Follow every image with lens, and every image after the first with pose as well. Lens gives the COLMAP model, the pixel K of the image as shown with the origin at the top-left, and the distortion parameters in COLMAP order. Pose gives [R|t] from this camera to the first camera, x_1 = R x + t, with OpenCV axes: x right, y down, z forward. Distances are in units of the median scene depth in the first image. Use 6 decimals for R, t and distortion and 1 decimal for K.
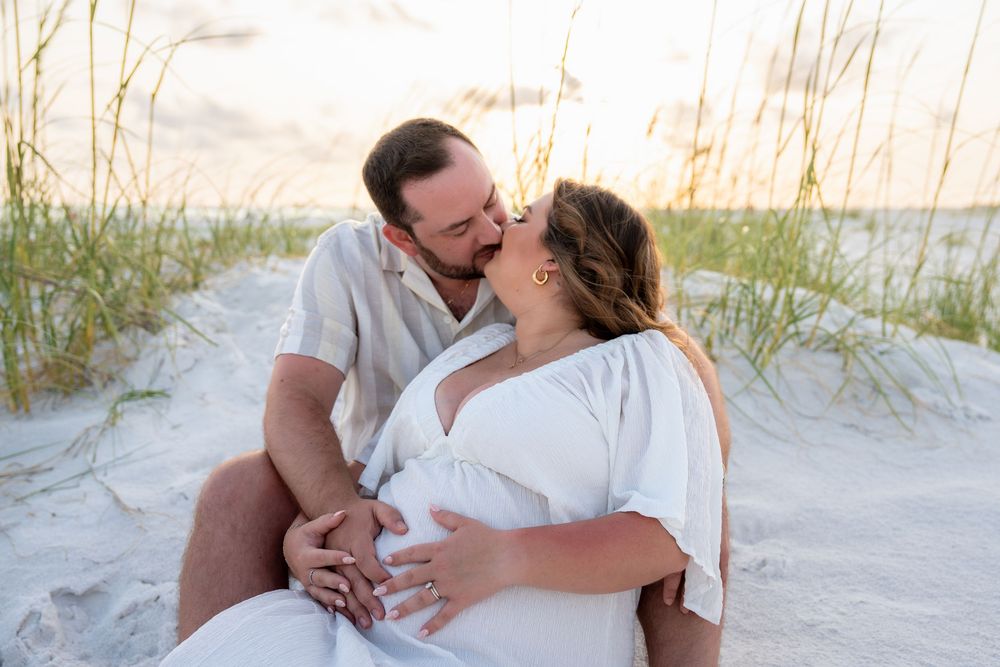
lens RADIAL K [[1011.5, 0, 500.7], [0, 1011.5, 325.9], [0, 0, 1]] dist [0.101926, 0.000000]
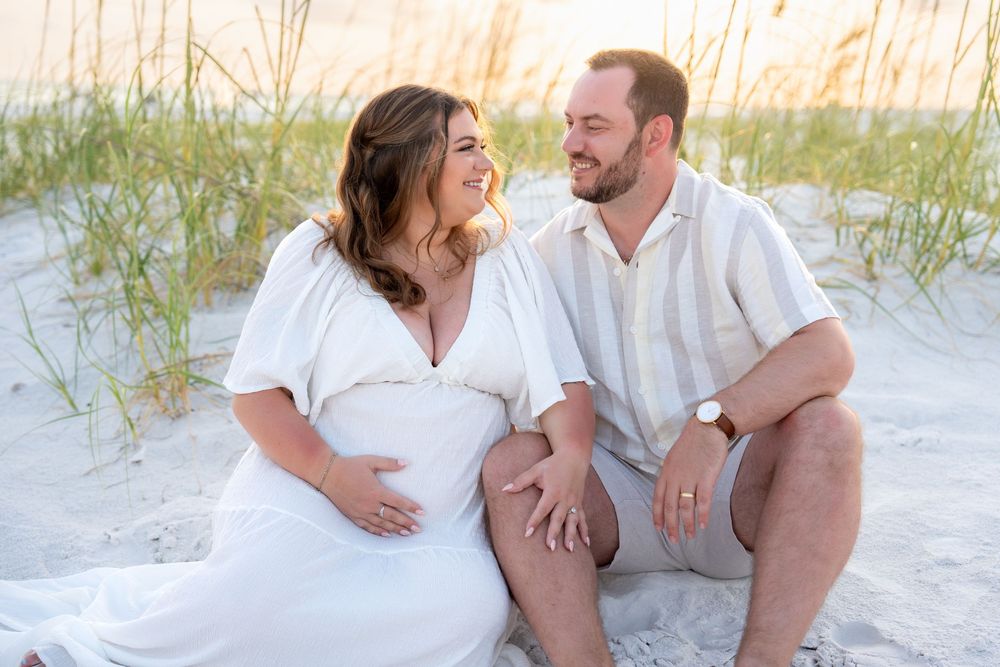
lens RADIAL K [[1429.7, 0, 493.7], [0, 1429.7, 330.2], [0, 0, 1]] dist [0.302345, 0.000000]
pose [[0.999011, 0.031437, -0.031443, -0.112747], [-0.030111, 0.998672, 0.041809, 0.035182], [0.032715, -0.040821, 0.998631, -0.427772]]
